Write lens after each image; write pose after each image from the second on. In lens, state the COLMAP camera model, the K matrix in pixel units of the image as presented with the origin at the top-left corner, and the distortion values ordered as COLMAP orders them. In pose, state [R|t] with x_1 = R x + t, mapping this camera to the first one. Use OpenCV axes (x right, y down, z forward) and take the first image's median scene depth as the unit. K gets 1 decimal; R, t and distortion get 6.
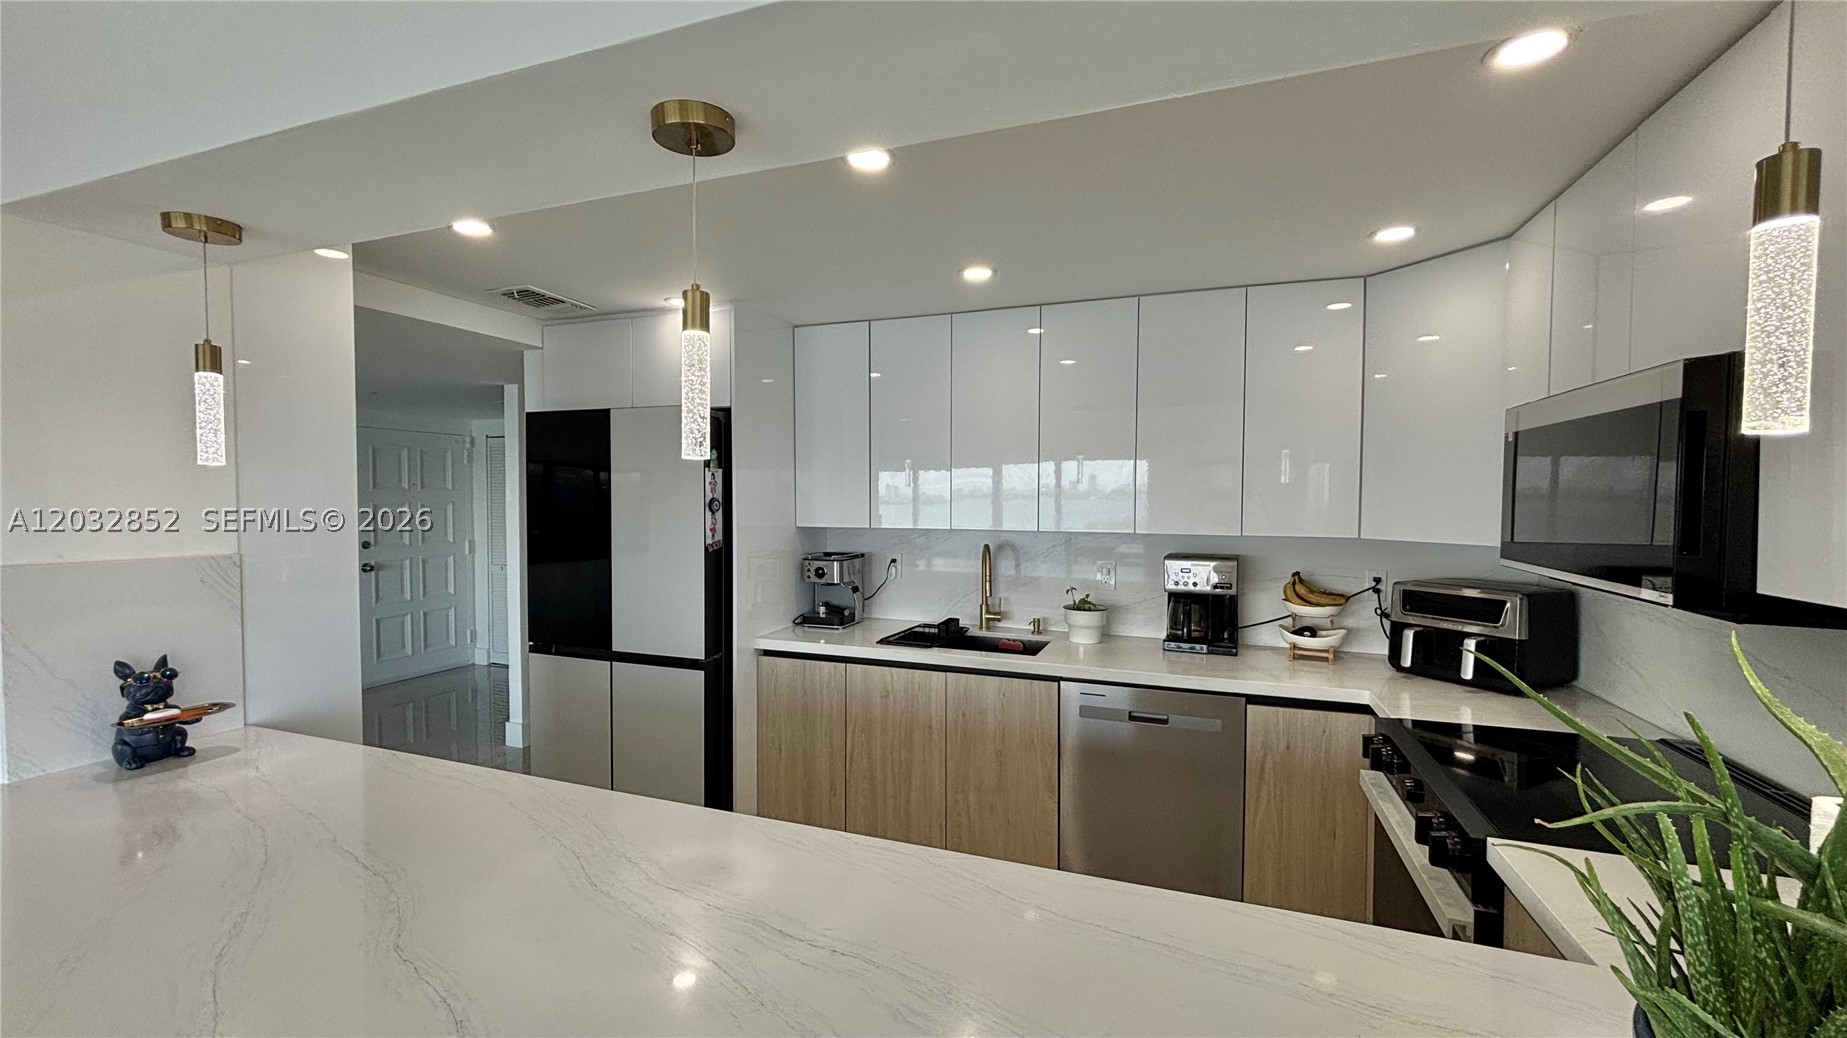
lens RADIAL K [[731.3, 0, 923.5], [0, 731.3, 519.0], [0, 0, 1]] dist [0.001984, -0.000291]
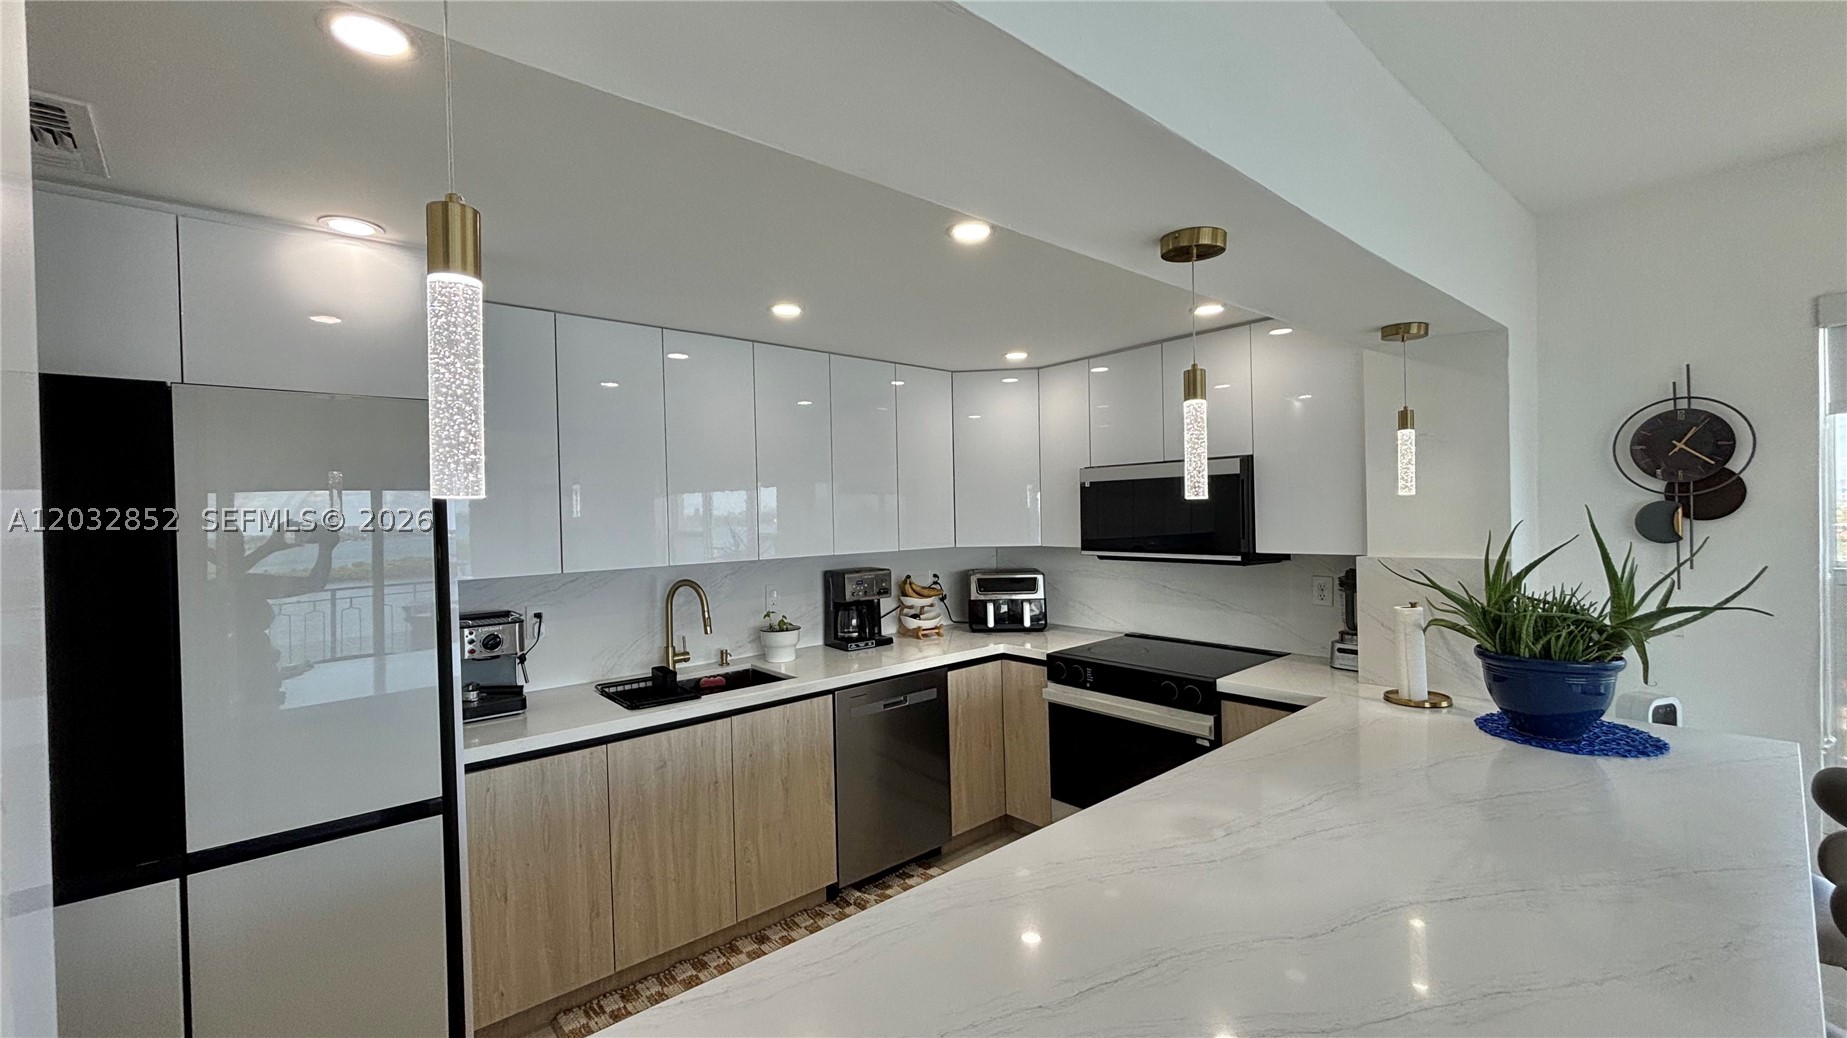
lens RADIAL K [[722.8, 0, 923.5], [0, 722.8, 519.0], [0, 0, 1]] dist [0.000833, -0.009640]
pose [[0.486015, -0.023561, 0.873633, -0.633006], [0.053584, 0.998559, -0.002879, -0.026672], [-0.872306, 0.048212, 0.486577, 0.309132]]
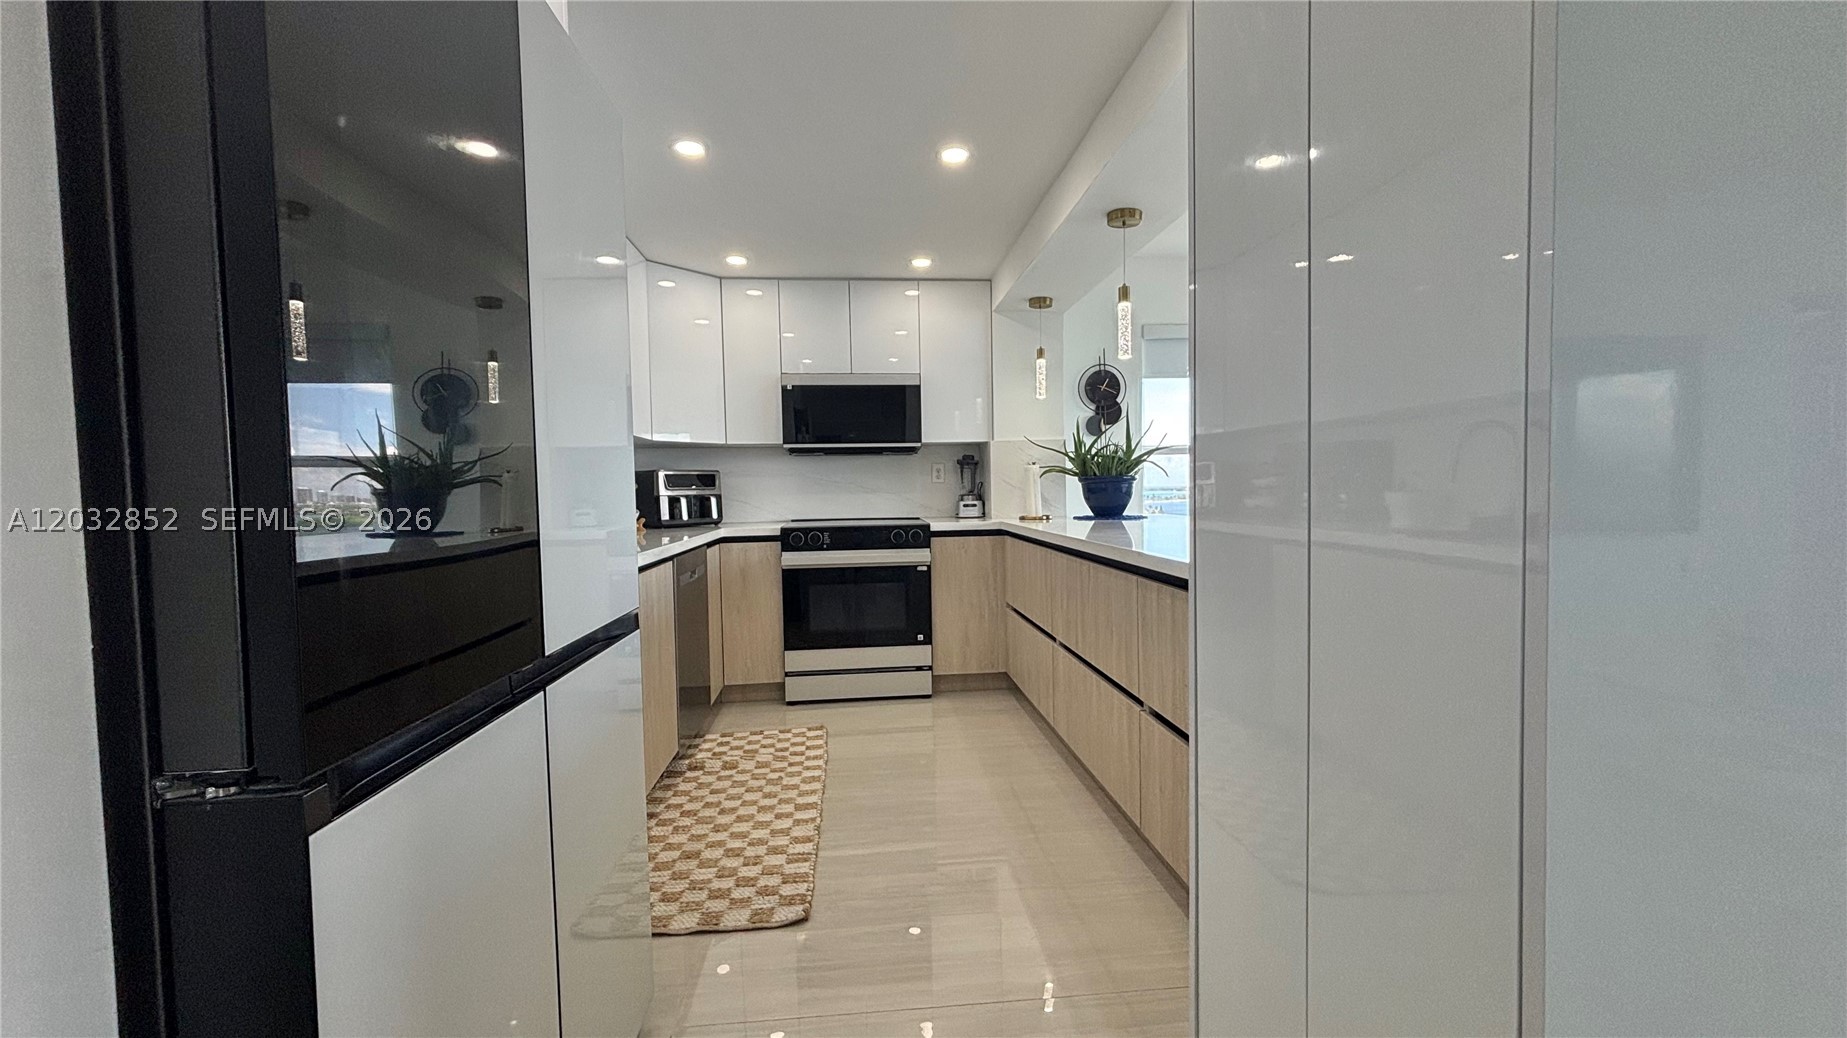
lens RADIAL K [[713.6, 0, 932.5], [0, 713.6, 514.9], [0, 0, 1]] dist [0.002126, -0.000031]
pose [[-0.438804, -0.041634, 0.897618, -0.832273], [0.045087, 0.996648, 0.068268, 0.090644], [-0.897451, 0.070427, -0.435456, 1.011238]]
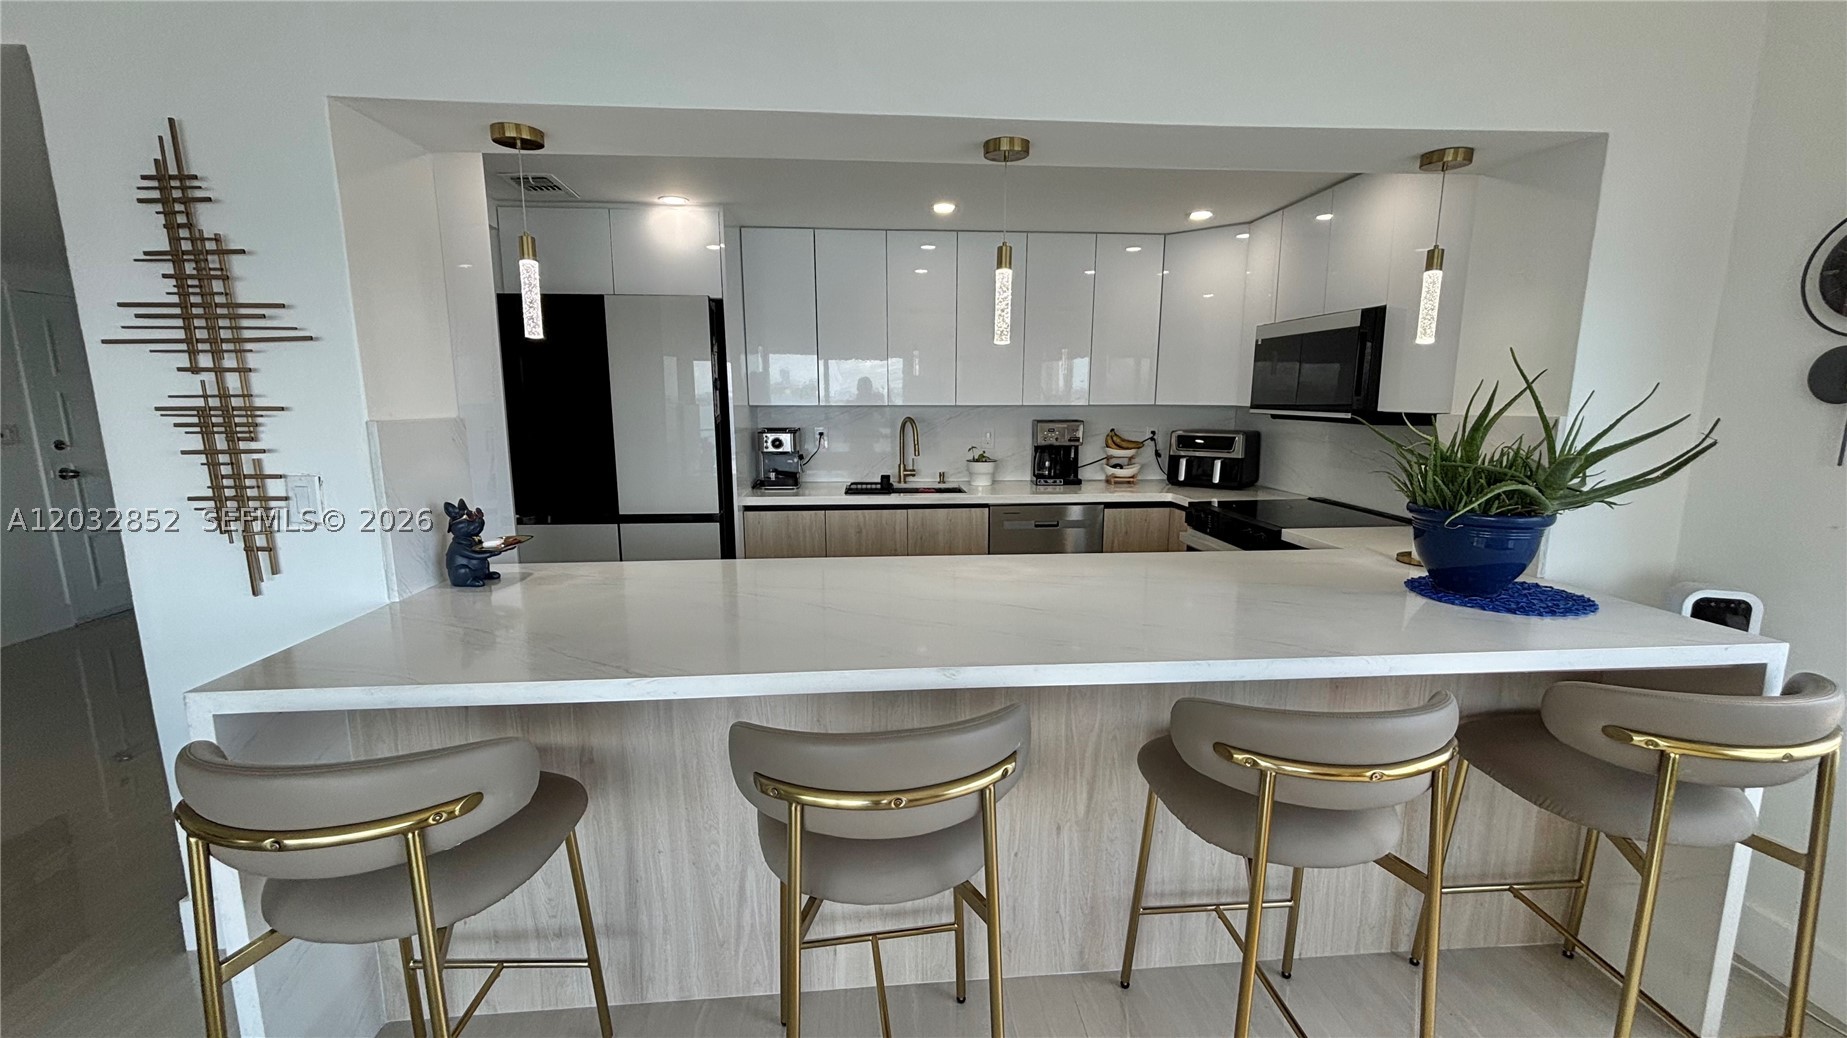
lens RADIAL K [[731.3, 0, 923.5], [0, 731.3, 519.0], [0, 0, 1]] dist [0.001984, -0.000291]
pose [[0.905415, -0.074598, 0.417921, -0.494814], [0.016494, 0.989878, 0.140957, 0.035525], [-0.424206, -0.120732, 0.897482, -0.227310]]
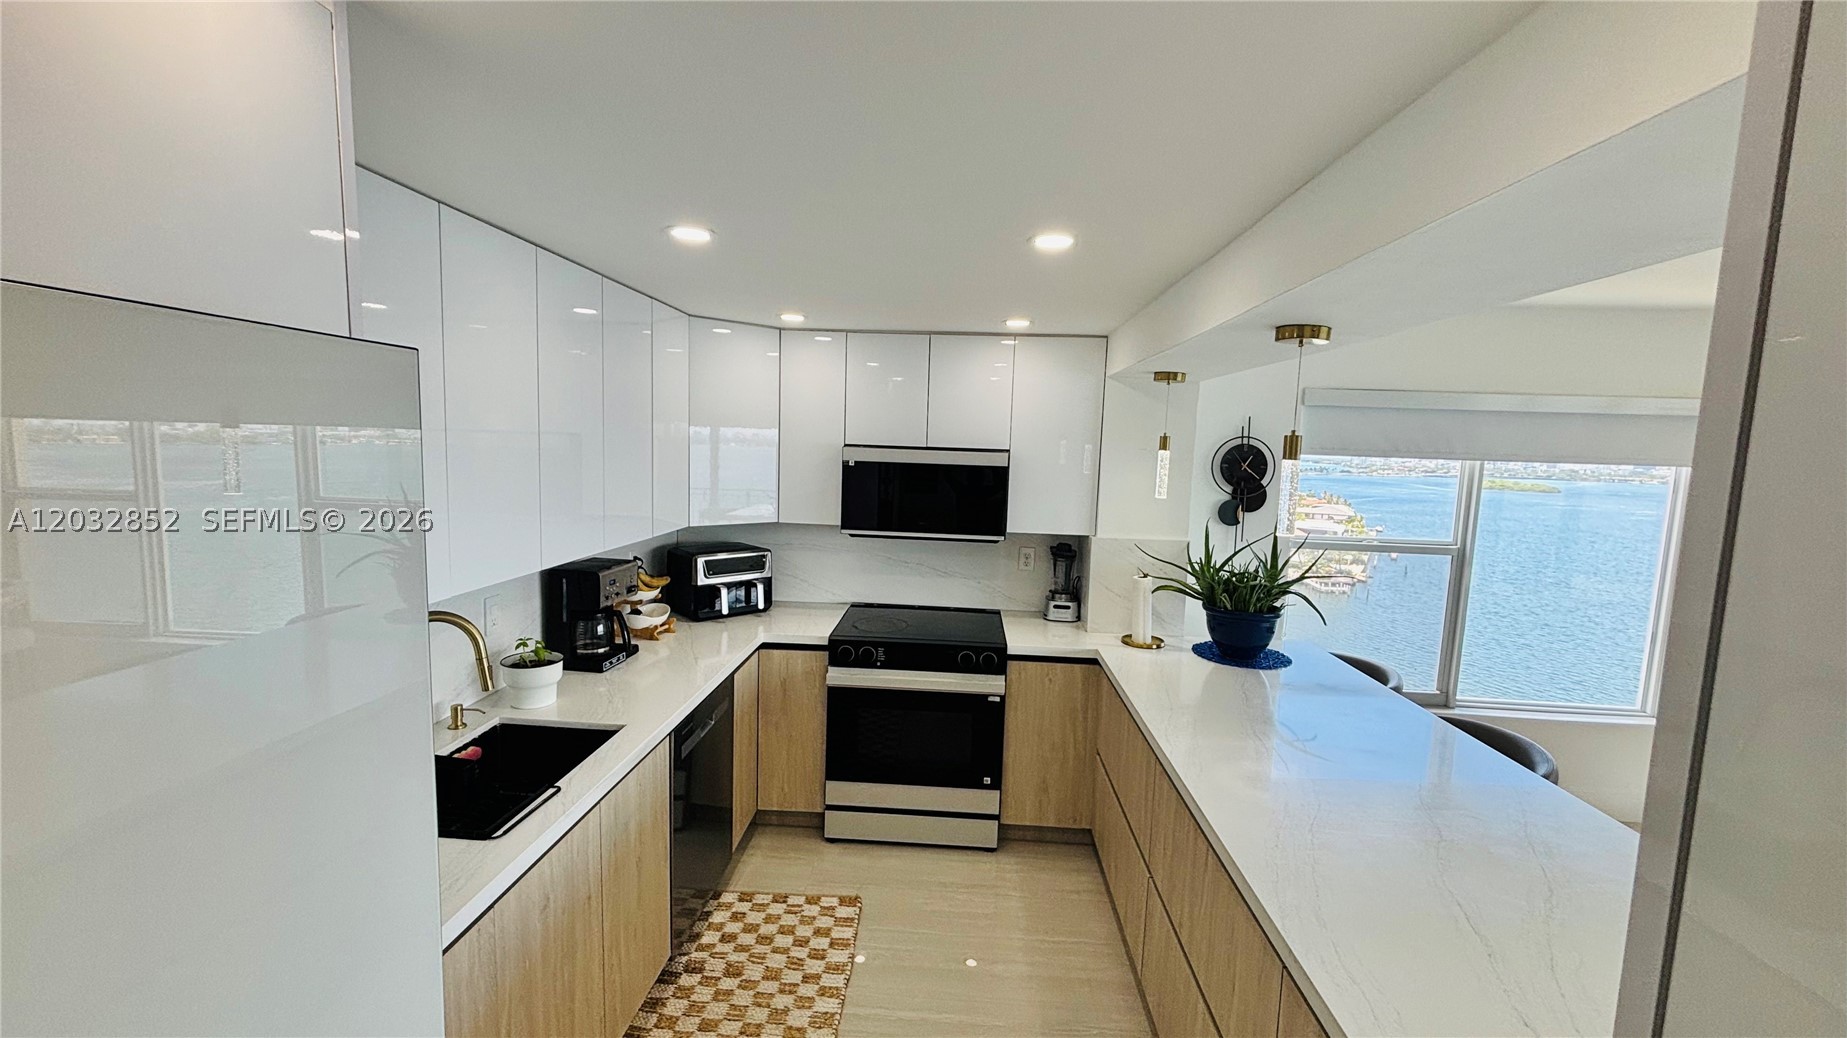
lens RADIAL K [[731.3, 0, 923.5], [0, 731.3, 519.0], [0, 0, 1]] dist [0.001984, -0.000291]
pose [[-0.286178, -0.111848, 0.951626, -0.637965], [-0.002171, 0.993237, 0.116086, -0.119139], [-0.958174, 0.031155, -0.284485, 0.871177]]
